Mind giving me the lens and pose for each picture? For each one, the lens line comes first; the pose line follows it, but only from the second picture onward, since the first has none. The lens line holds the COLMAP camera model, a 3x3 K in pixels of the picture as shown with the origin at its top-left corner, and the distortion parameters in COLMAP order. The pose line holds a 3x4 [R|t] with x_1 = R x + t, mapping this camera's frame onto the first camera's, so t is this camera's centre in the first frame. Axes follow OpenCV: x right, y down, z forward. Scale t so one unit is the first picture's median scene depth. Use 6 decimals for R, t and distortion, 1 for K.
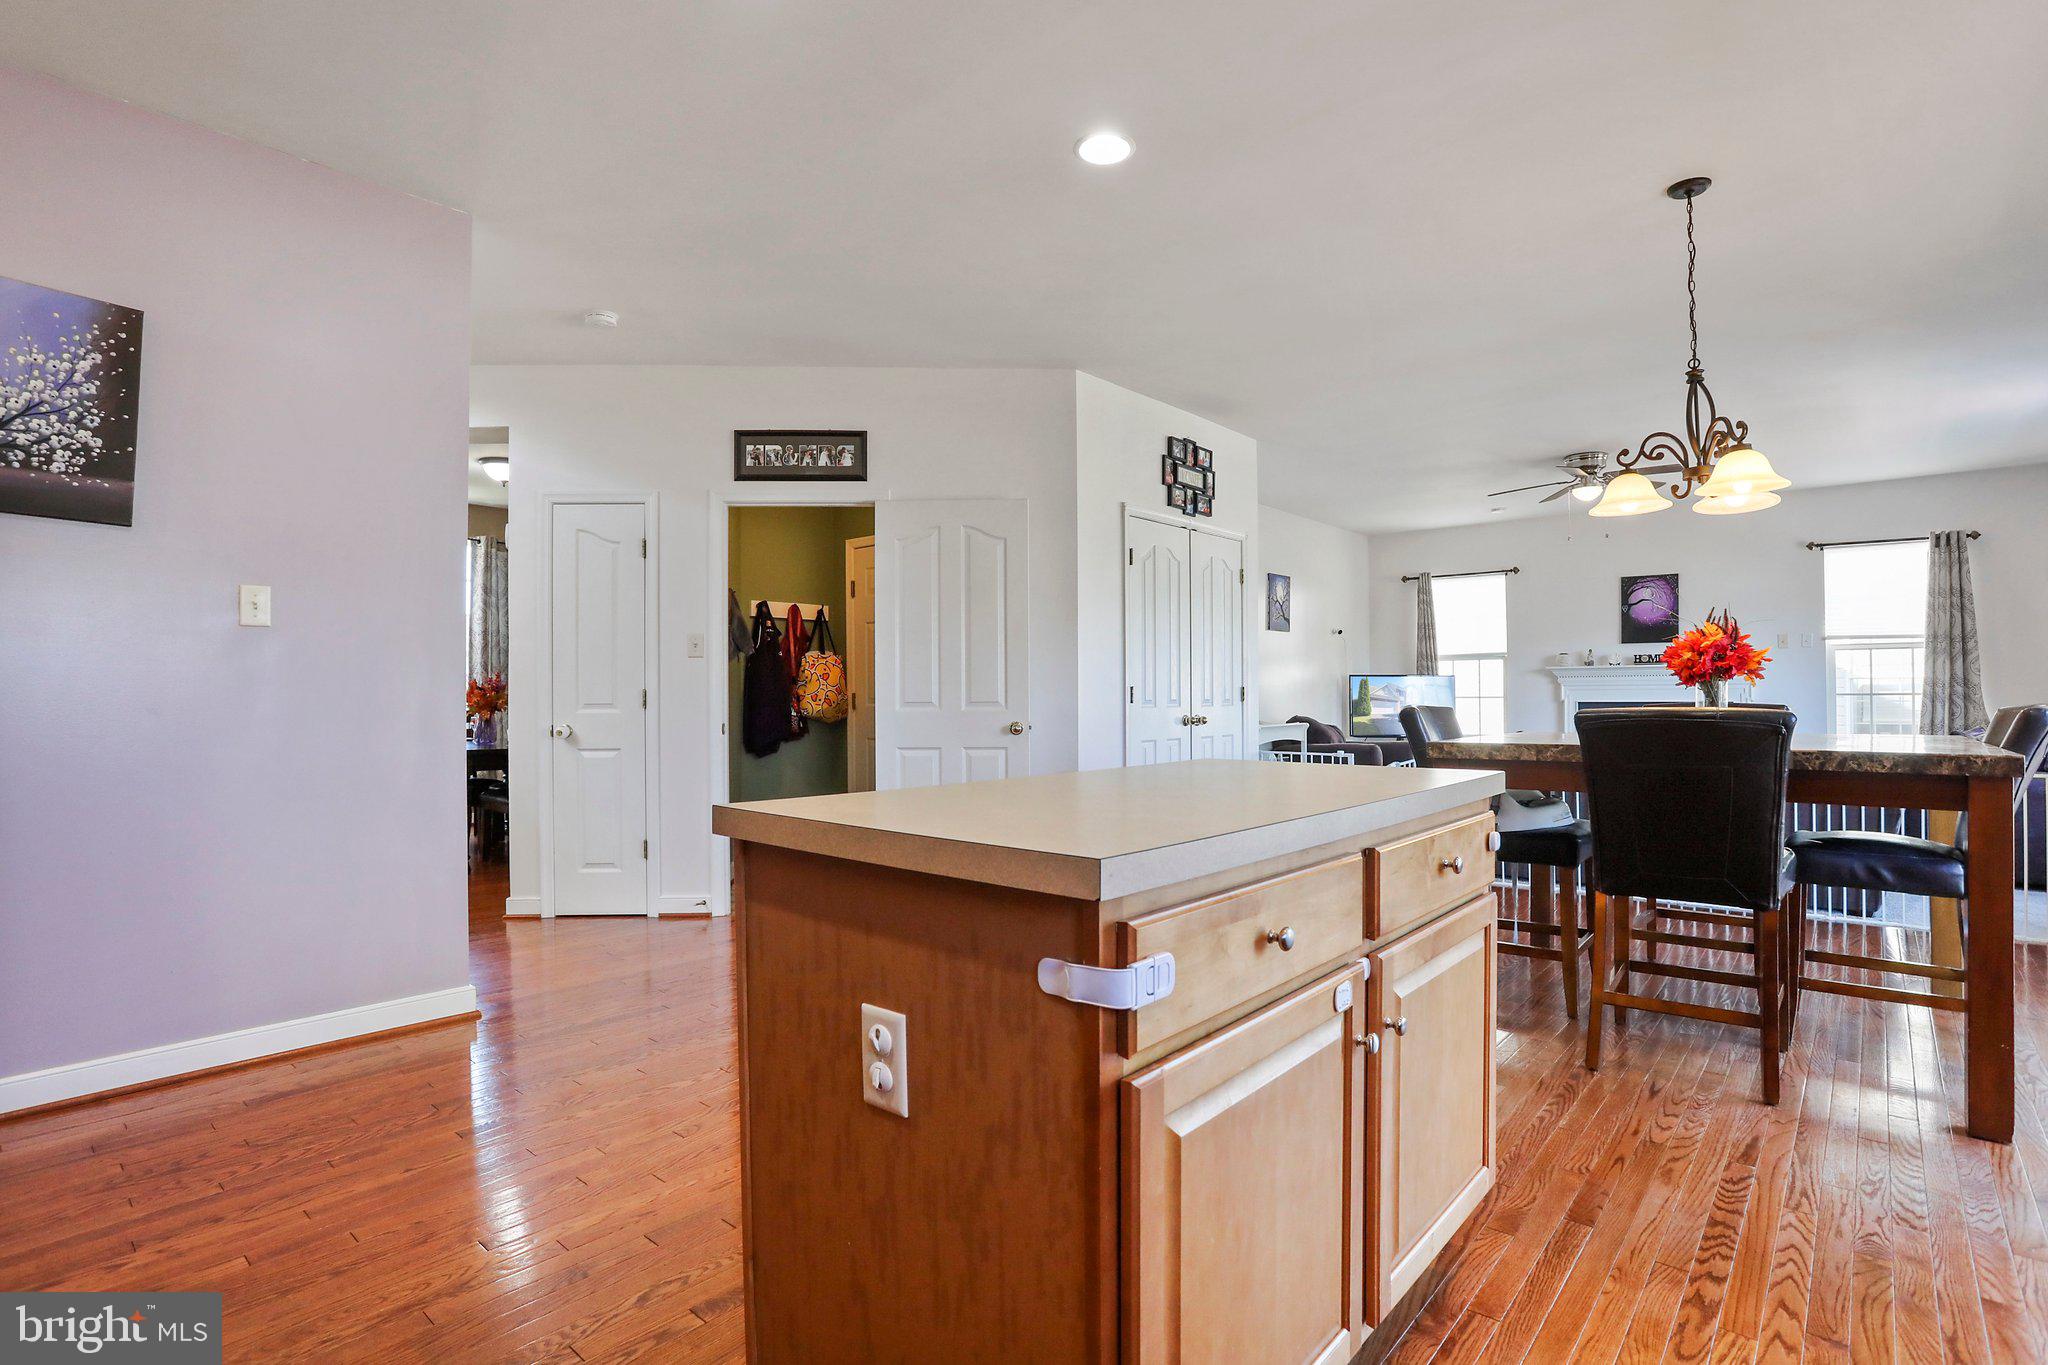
lens RADIAL K [[997.8, 0, 1026.1], [0, 997.8, 689.1], [0, 0, 1]] dist [-0.072230, 0.027229]
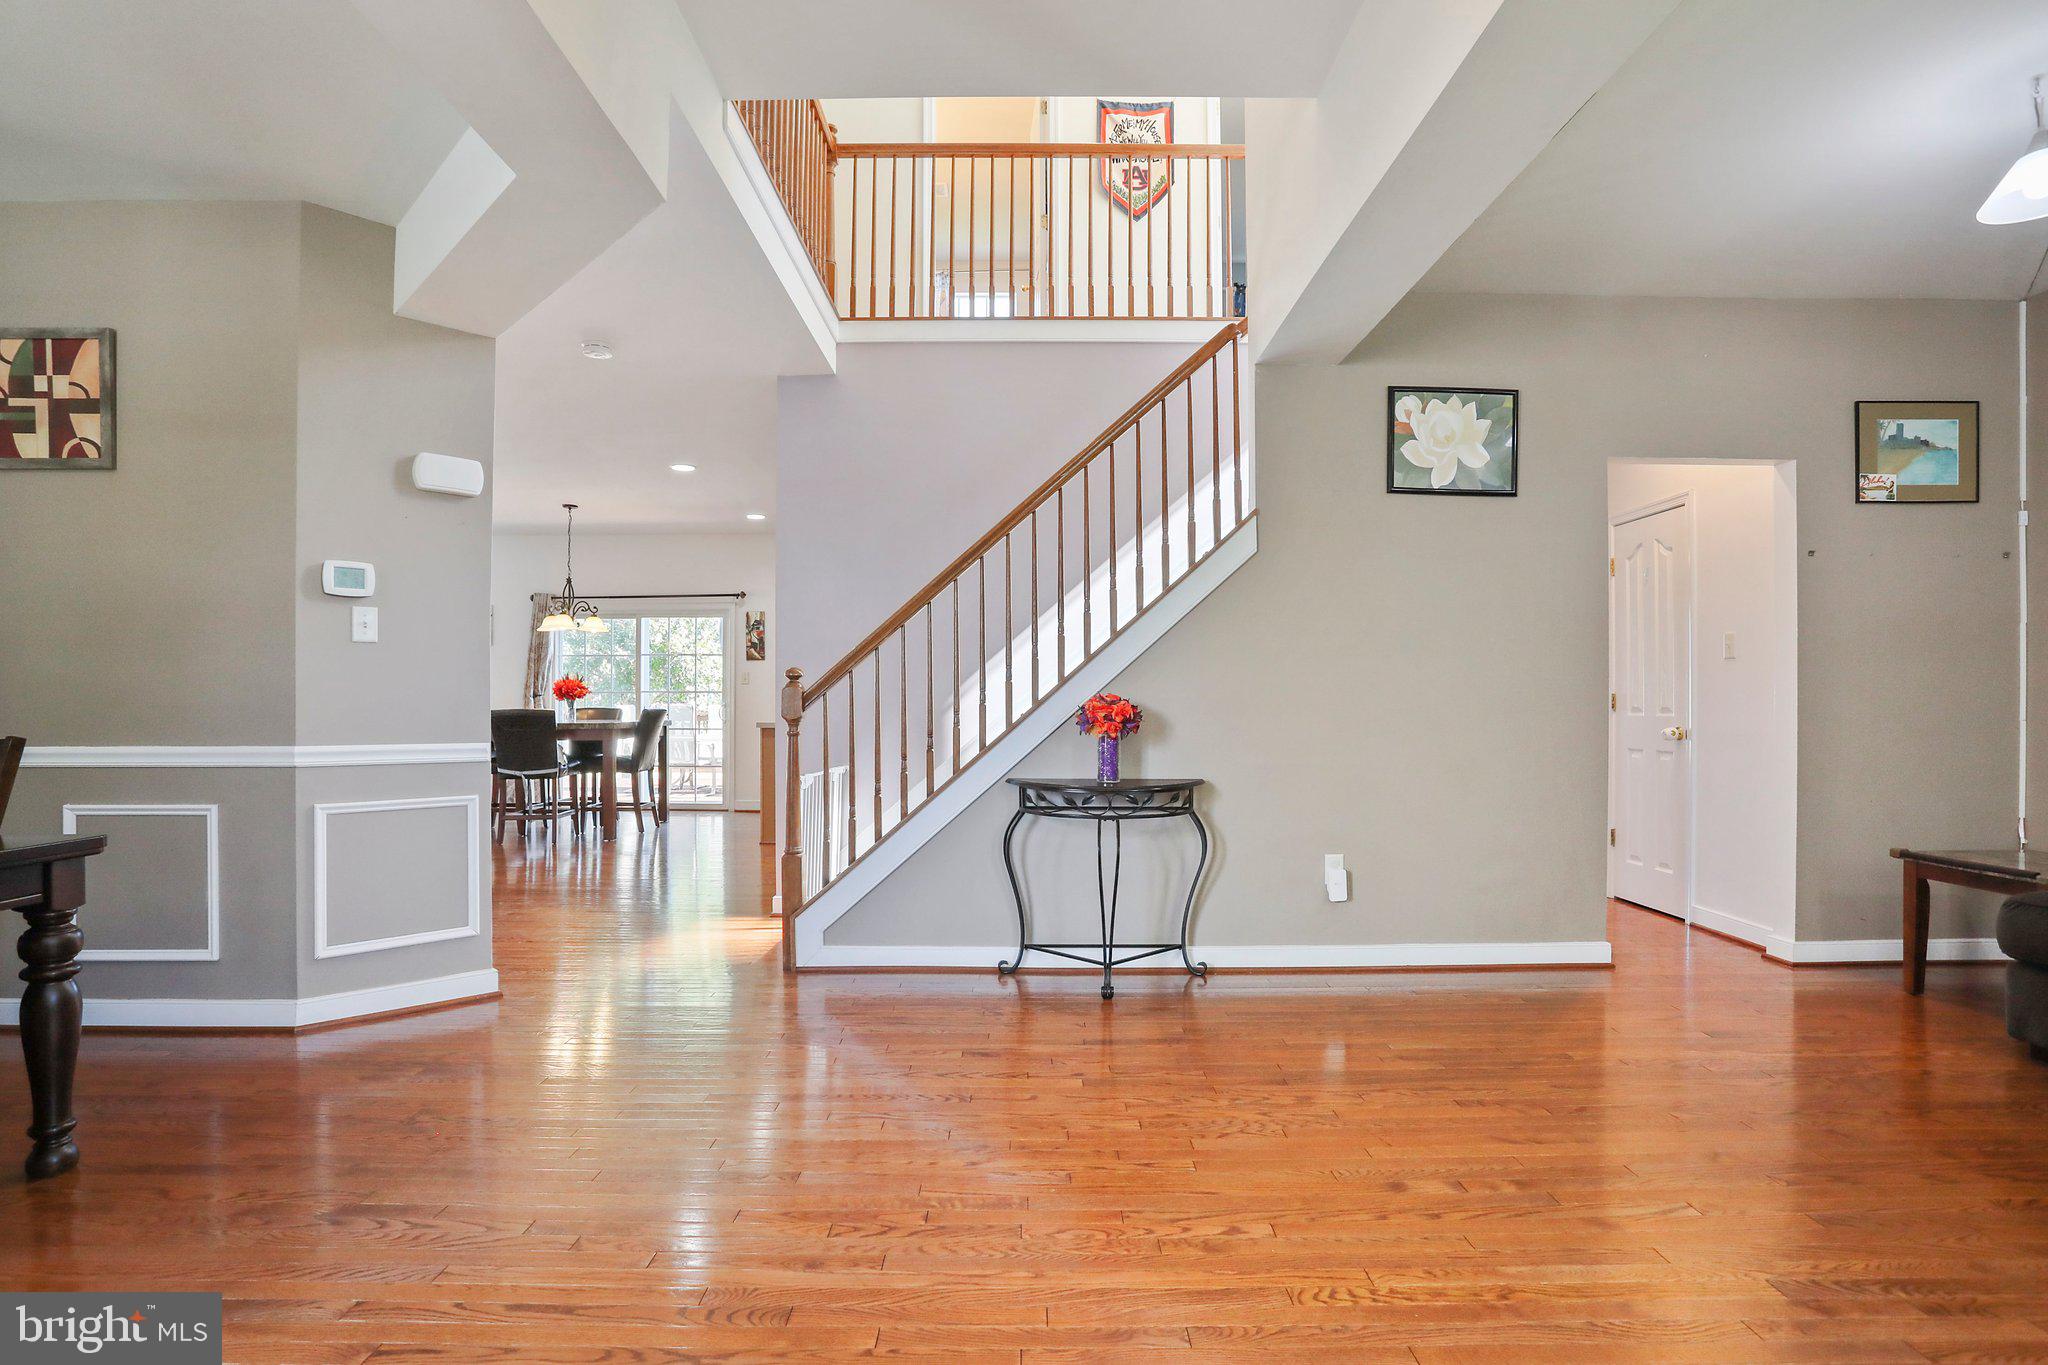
lens RADIAL K [[1009.6, 0, 1031.5], [0, 1009.6, 704.0], [0, 0, 1]] dist [-0.072118, 0.027211]
pose [[-0.664320, 0.004661, 0.747434, -1.170617], [-0.003677, 0.999948, -0.009503, 0.014901], [-0.747439, -0.009062, -0.664268, 1.017334]]
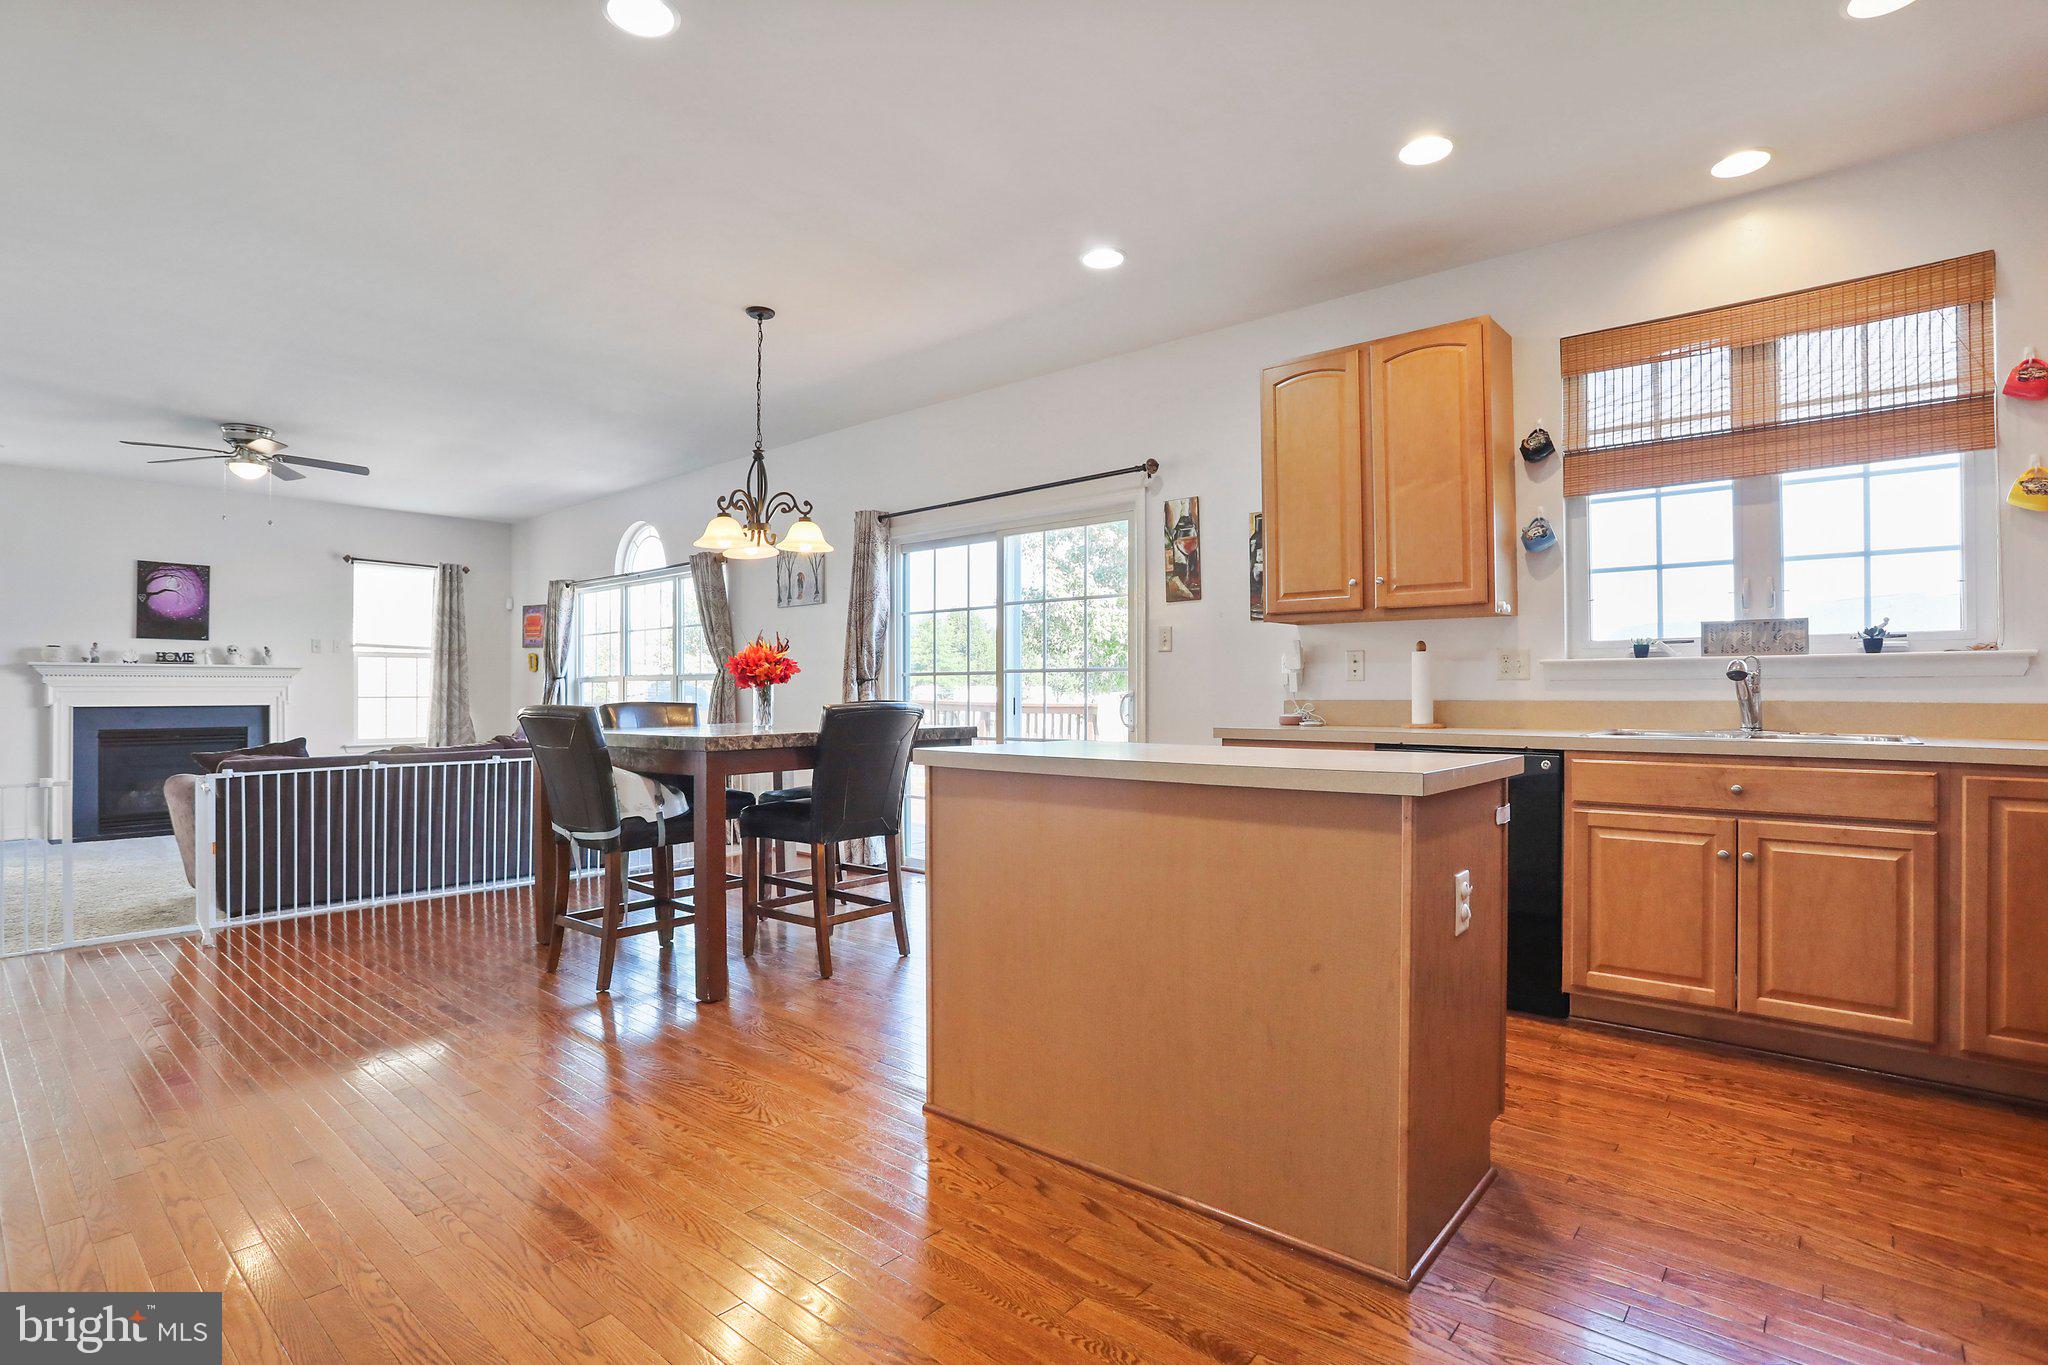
lens RADIAL K [[997.8, 0, 1026.1], [0, 997.8, 689.1], [0, 0, 1]] dist [-0.072230, 0.027229]
pose [[-0.018546, 0.009406, 0.999784, -0.371270], [-0.003130, 0.999950, -0.009466, 0.005539], [-0.999823, -0.003305, -0.018515, 0.363628]]
